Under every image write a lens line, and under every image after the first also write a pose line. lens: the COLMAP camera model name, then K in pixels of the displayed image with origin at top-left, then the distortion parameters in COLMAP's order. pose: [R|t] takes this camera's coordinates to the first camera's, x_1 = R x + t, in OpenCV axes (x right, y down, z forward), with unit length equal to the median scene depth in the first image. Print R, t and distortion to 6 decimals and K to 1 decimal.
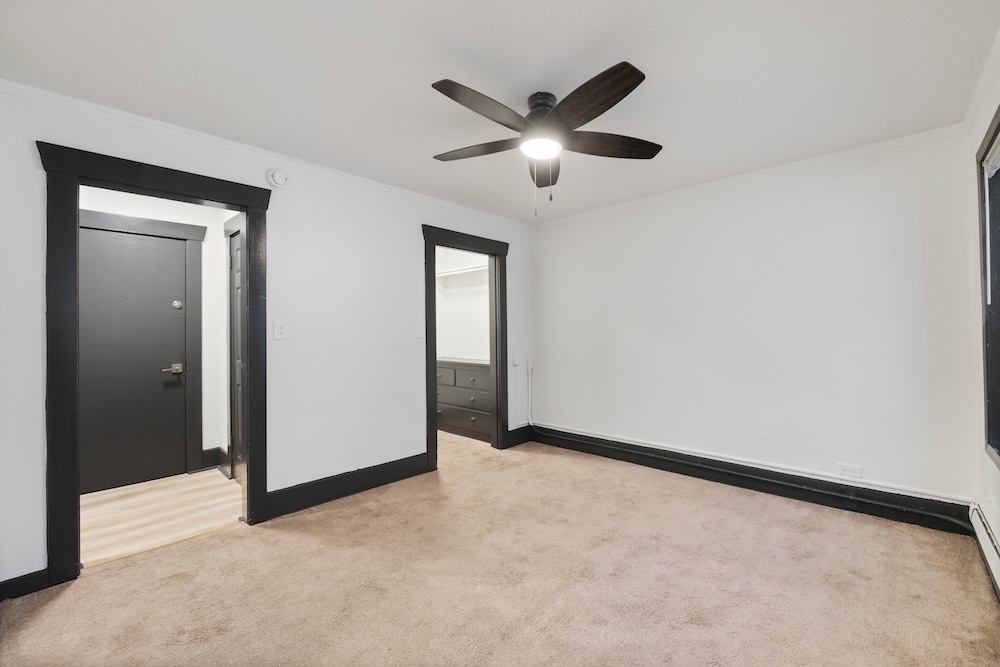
lens RADIAL K [[415.8, 0, 497.2], [0, 415.8, 330.9], [0, 0, 1]] dist [-0.001455, -0.000185]
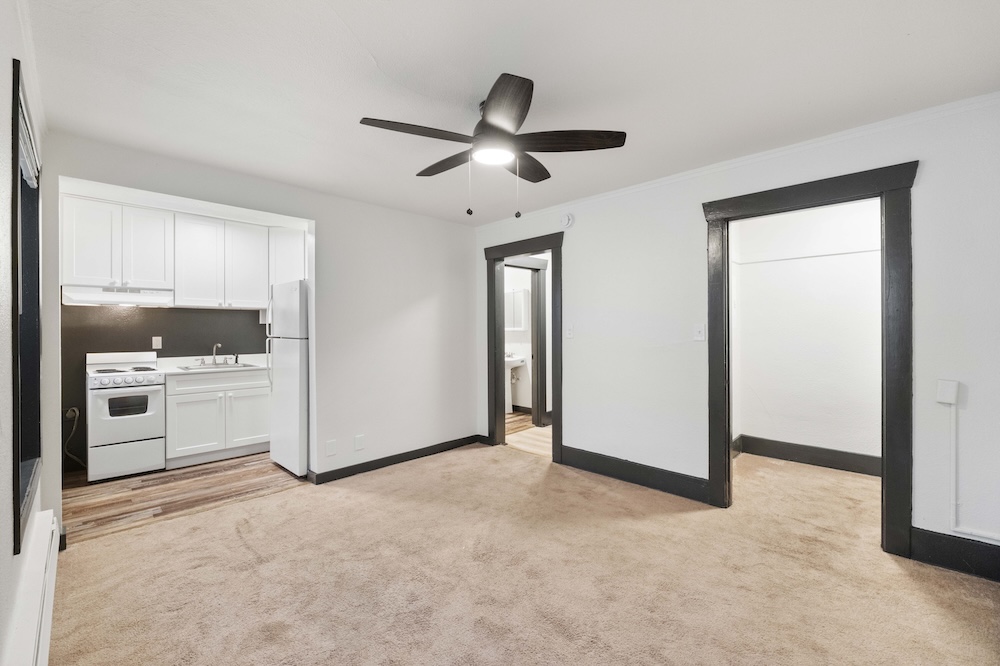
lens RADIAL K [[415.8, 0, 497.2], [0, 415.8, 330.4], [0, 0, 1]] dist [-0.001455, -0.000185]
pose [[-0.009491, 0.013266, -0.999867, 0.849512], [0.014513, 0.999809, 0.013128, -0.025540], [0.999850, -0.014386, -0.009682, 0.776614]]
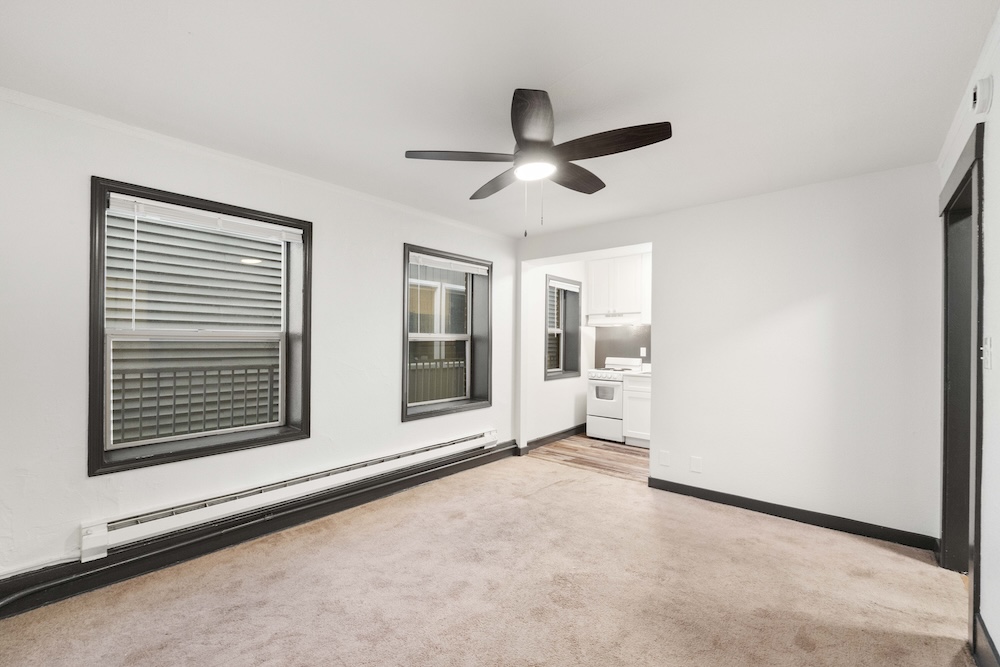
lens RADIAL K [[424.8, 0, 500.6], [0, 424.8, 341.6], [0, 0, 1]] dist [-0.000311, -0.000018]
pose [[-0.997898, 0.005824, -0.064543, 0.194743], [0.006492, 0.999928, -0.010133, -0.013101], [0.064480, -0.010531, -0.997863, 1.544451]]
